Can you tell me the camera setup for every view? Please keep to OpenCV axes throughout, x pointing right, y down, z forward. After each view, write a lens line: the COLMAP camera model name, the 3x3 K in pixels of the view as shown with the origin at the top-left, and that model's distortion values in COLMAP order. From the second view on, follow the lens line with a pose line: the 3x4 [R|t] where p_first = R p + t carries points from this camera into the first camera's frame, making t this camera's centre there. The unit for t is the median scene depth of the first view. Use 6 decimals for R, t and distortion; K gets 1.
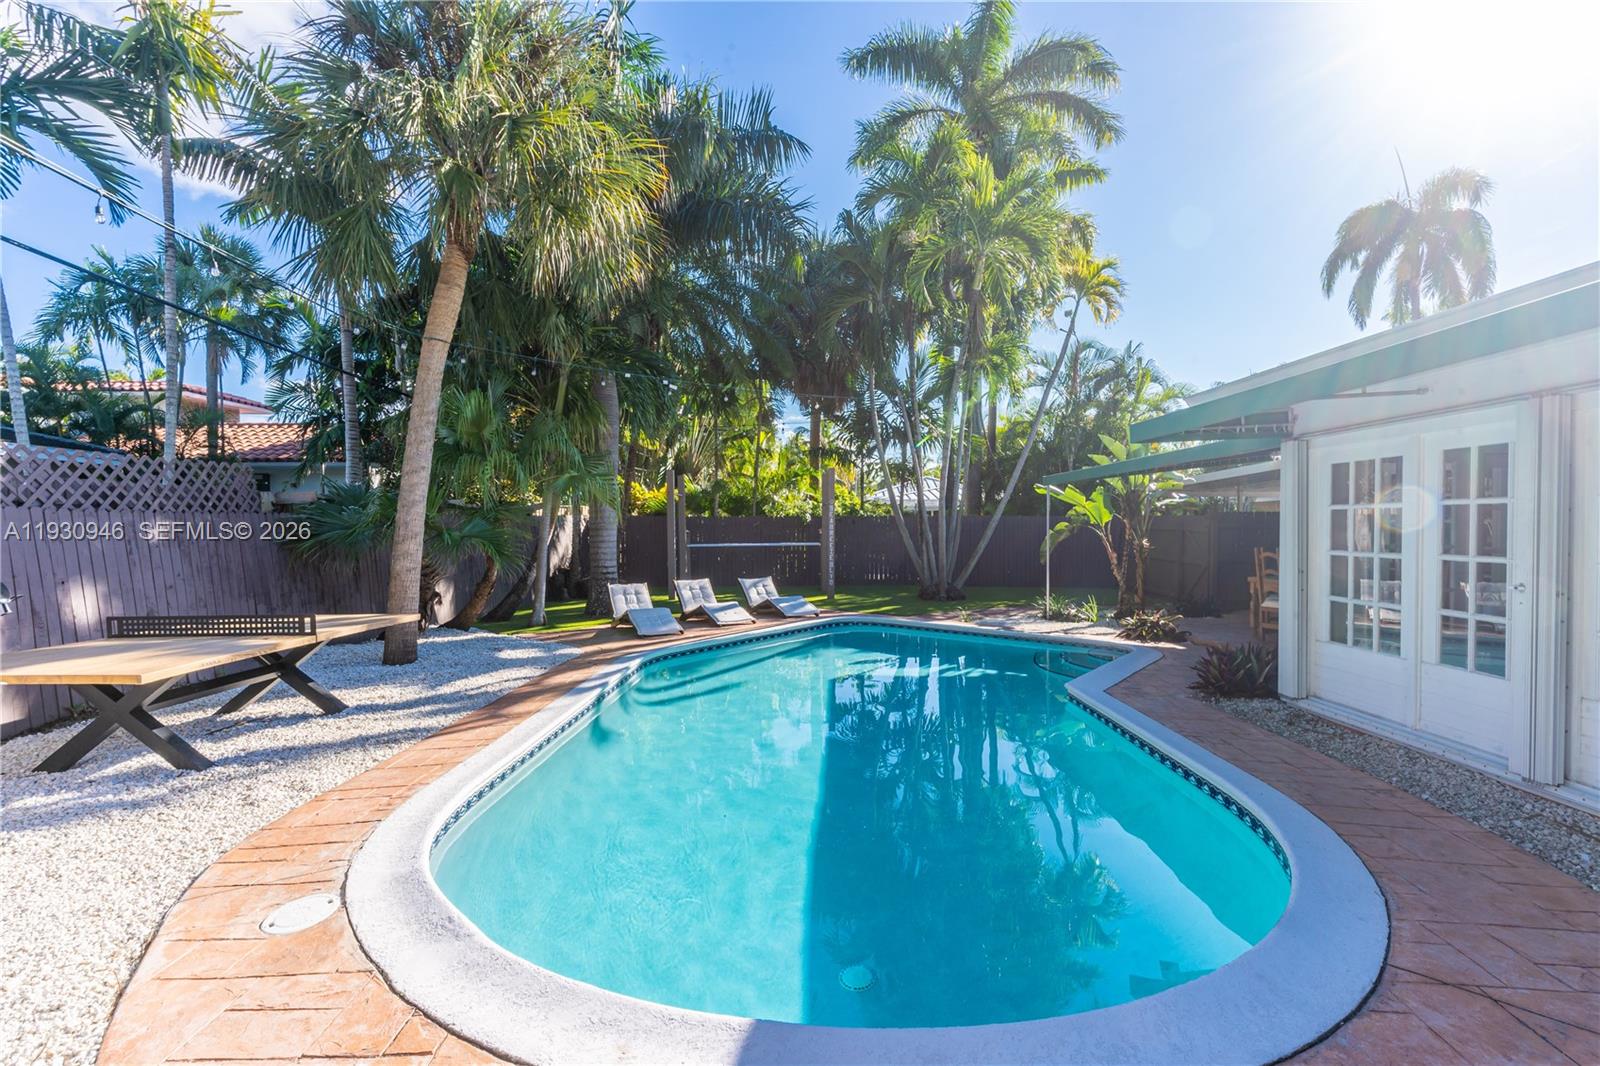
lens RADIAL K [[755.5, 0, 803.7], [0, 755.5, 539.2], [0, 0, 1]] dist [-0.000277, -0.001056]
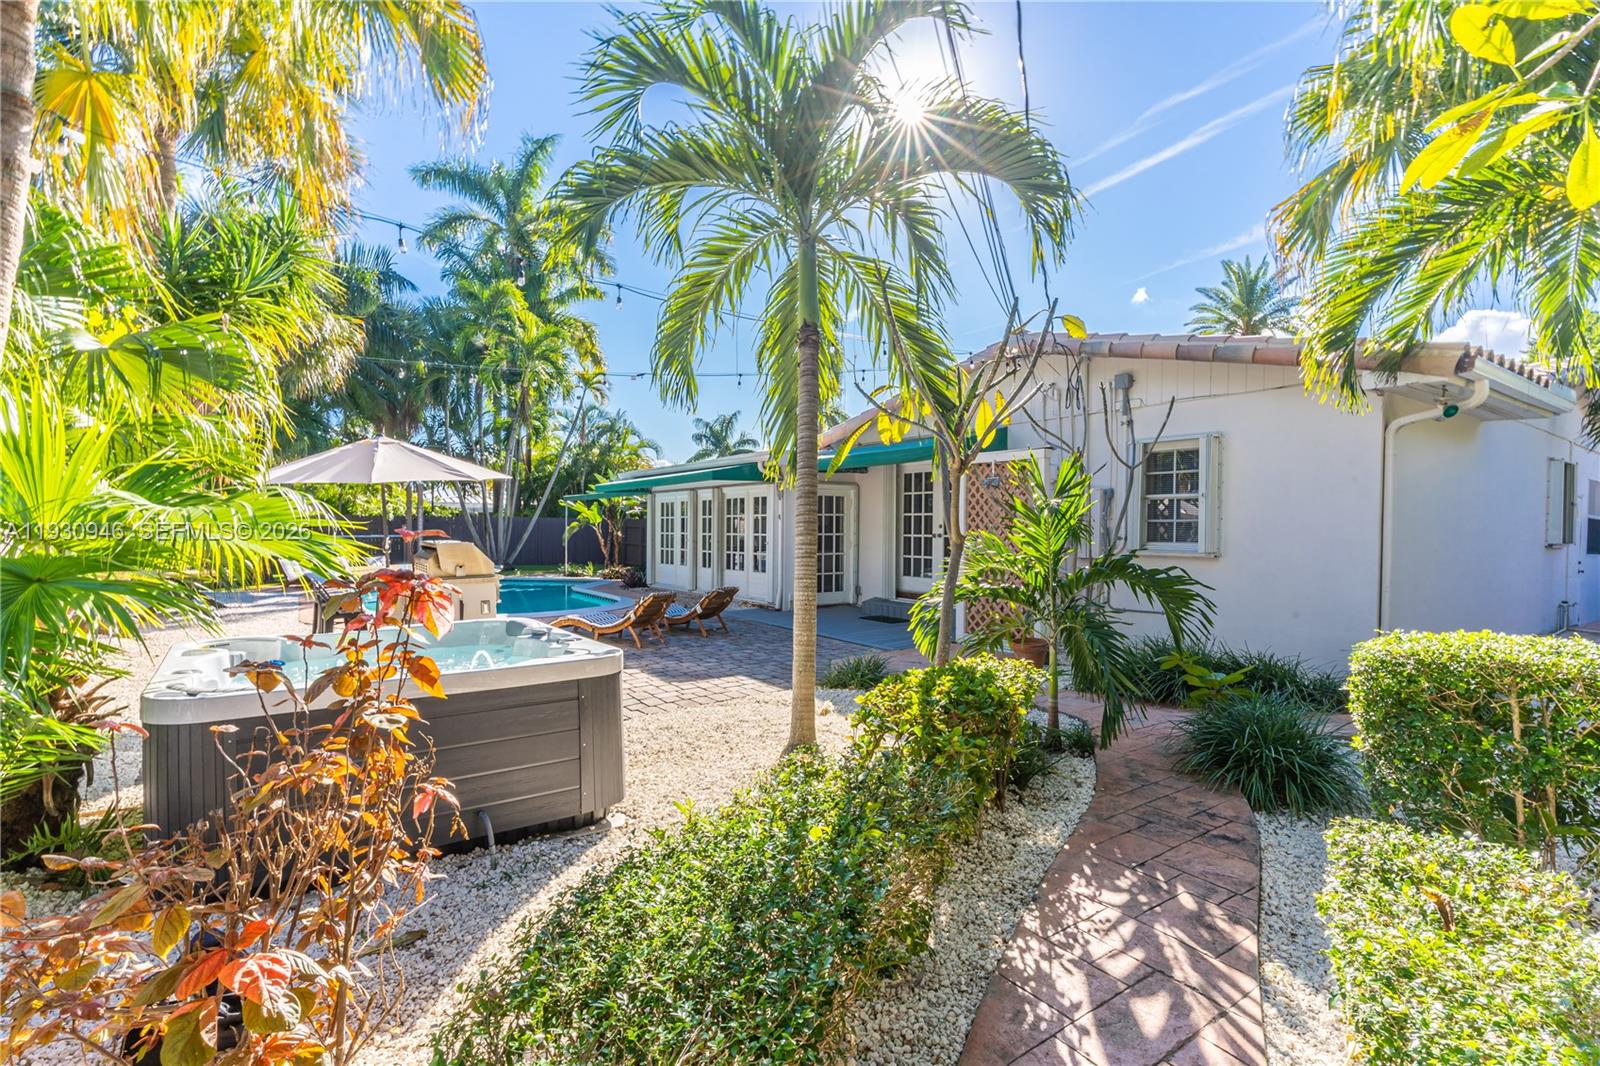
lens RADIAL K [[755.5, 0, 803.7], [0, 755.5, 539.2], [0, 0, 1]] dist [-0.000277, -0.001056]
pose [[0.819846, -0.000907, 0.572583, -0.180466], [0.001334, 0.999999, -0.000326, 0.014842], [-0.572582, 0.001031, 0.819847, -0.592878]]
